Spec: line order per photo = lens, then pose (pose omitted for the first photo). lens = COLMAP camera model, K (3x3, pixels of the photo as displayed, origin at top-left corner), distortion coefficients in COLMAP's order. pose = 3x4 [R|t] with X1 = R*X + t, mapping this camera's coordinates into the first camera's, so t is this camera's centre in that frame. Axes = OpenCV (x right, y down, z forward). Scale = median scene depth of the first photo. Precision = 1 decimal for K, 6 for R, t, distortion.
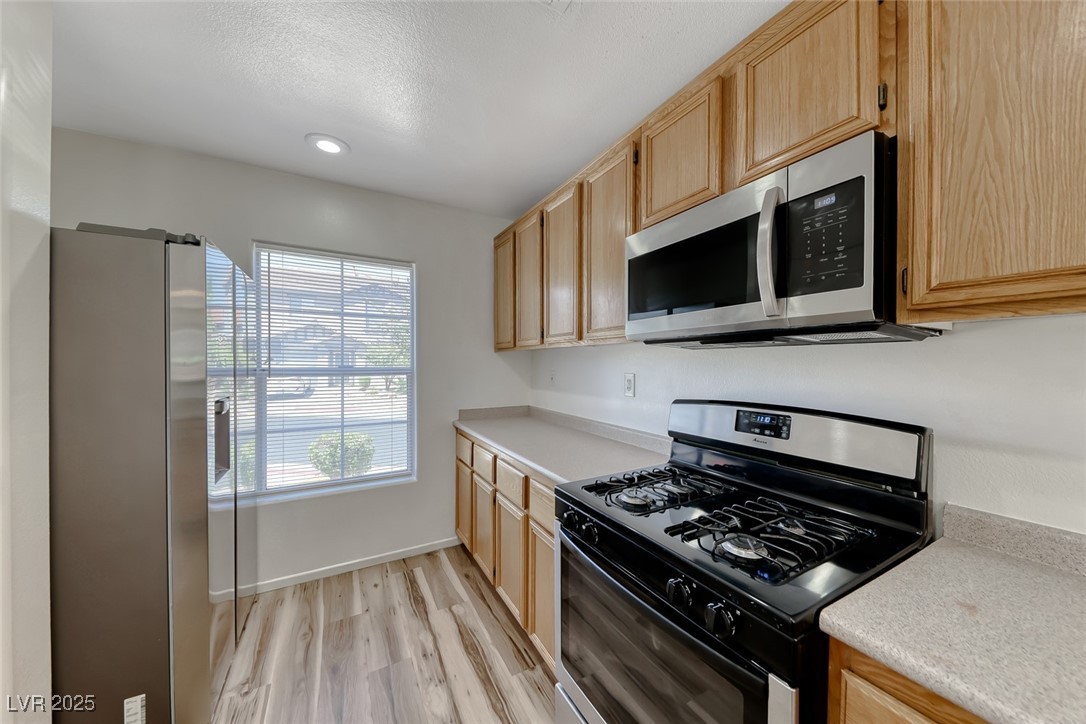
lens RADIAL K [[371.7, 0, 541.6], [0, 371.7, 364.8], [0, 0, 1]] dist [0.005973, -0.002564]
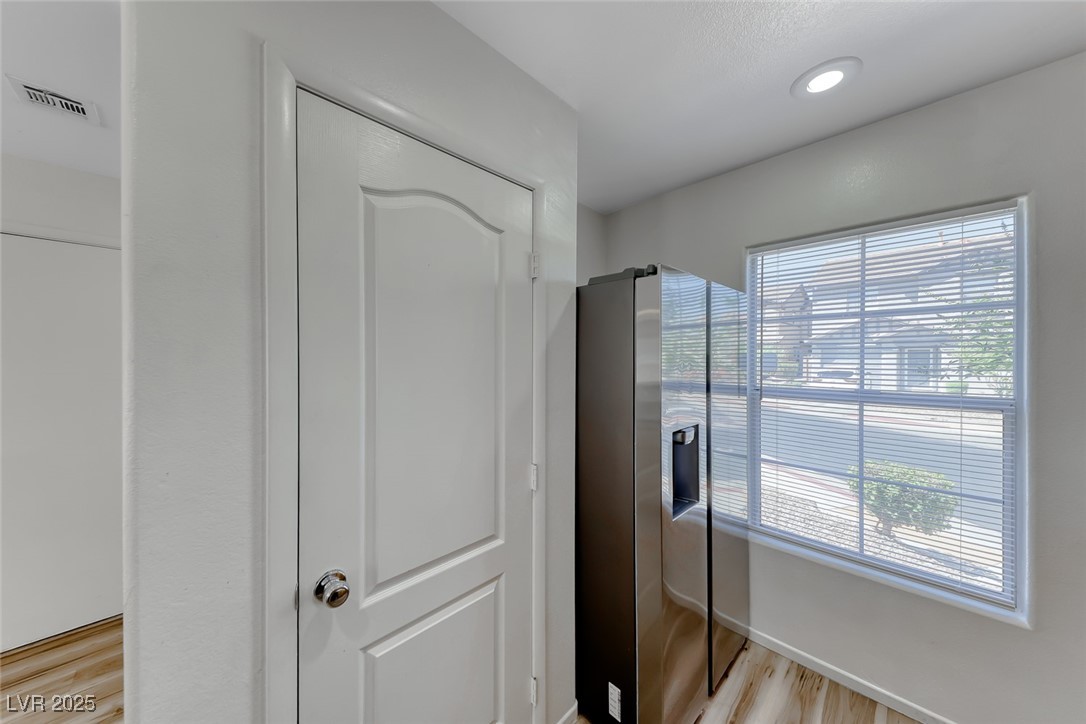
lens RADIAL K [[371.7, 0, 534.0], [0, 371.7, 361.3], [0, 0, 1]] dist [0.005973, -0.002564]
pose [[0.265562, -0.000016, -0.964094, -0.039781], [-0.002869, 0.999996, -0.000807, -0.057978], [0.964089, 0.002981, 0.265561, 0.285249]]
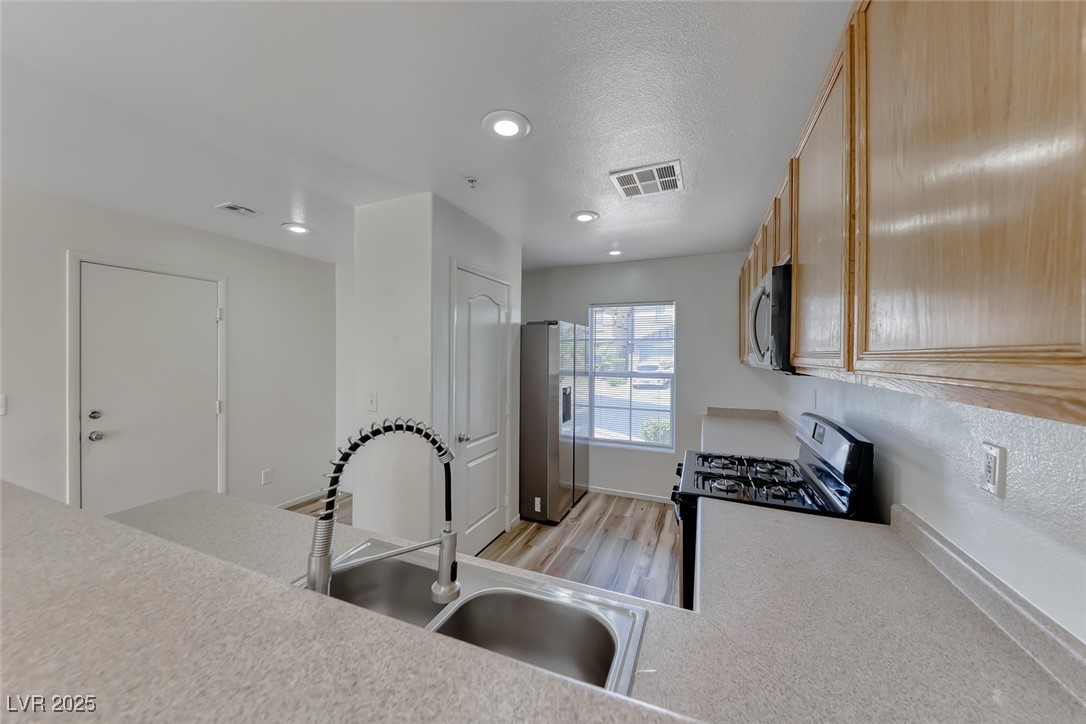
lens RADIAL K [[371.7, 0, 537.1], [0, 371.7, 365.4], [0, 0, 1]] dist [0.005973, -0.002564]
pose [[0.601649, 0.023422, -0.798417, 0.631303], [-0.010422, 0.999715, 0.021474, -0.069520], [0.798693, -0.004599, 0.601721, -0.379657]]
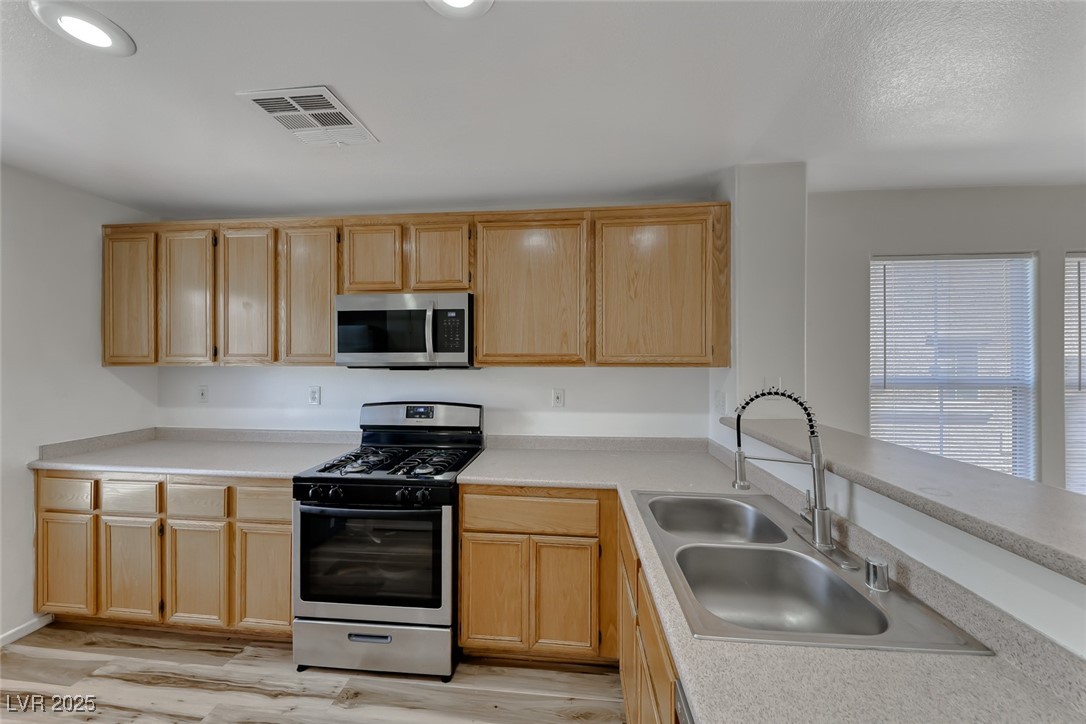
lens RADIAL K [[371.7, 0, 544.6], [0, 371.7, 355.0], [0, 0, 1]] dist [0.005973, -0.002564]
pose [[0.559627, -0.000076, 0.828745, -0.370425], [0.004984, 0.999982, -0.003274, -0.072907], [-0.828730, 0.005963, 0.559617, -0.344575]]
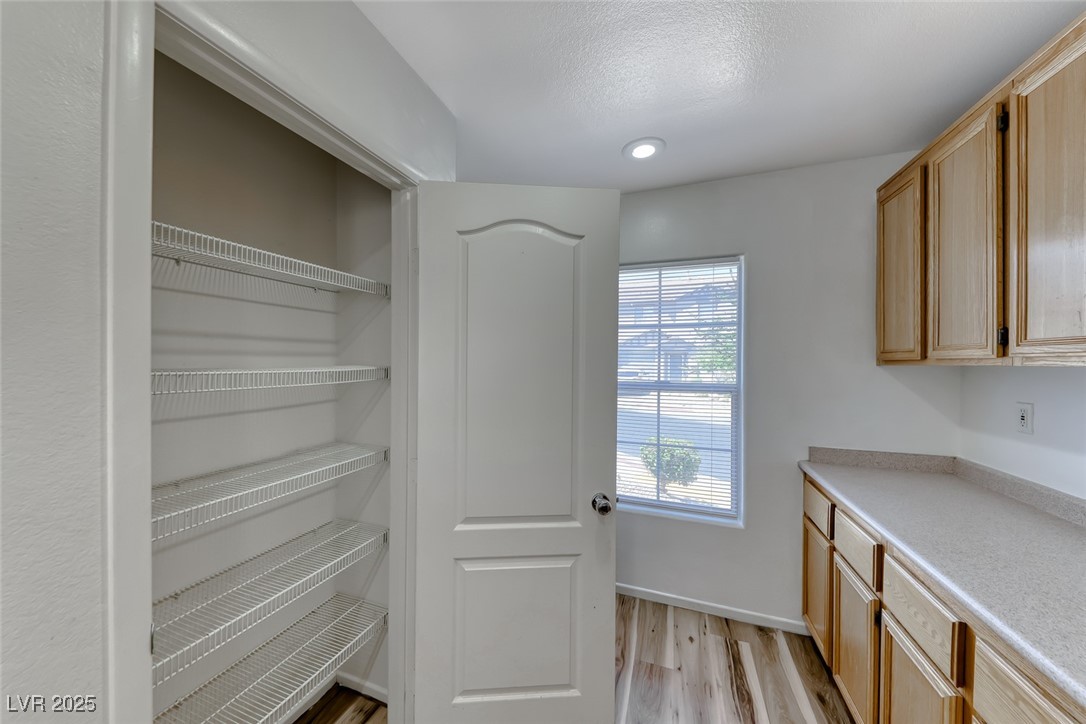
lens RADIAL K [[371.7, 0, 536.8], [0, 371.7, 365.2], [0, 0, 1]] dist [0.005973, -0.002564]
pose [[0.656087, 0.005586, -0.754664, -0.035208], [-0.005100, 0.999983, 0.002968, -0.047197], [0.754668, 0.001902, 0.656104, 0.182832]]
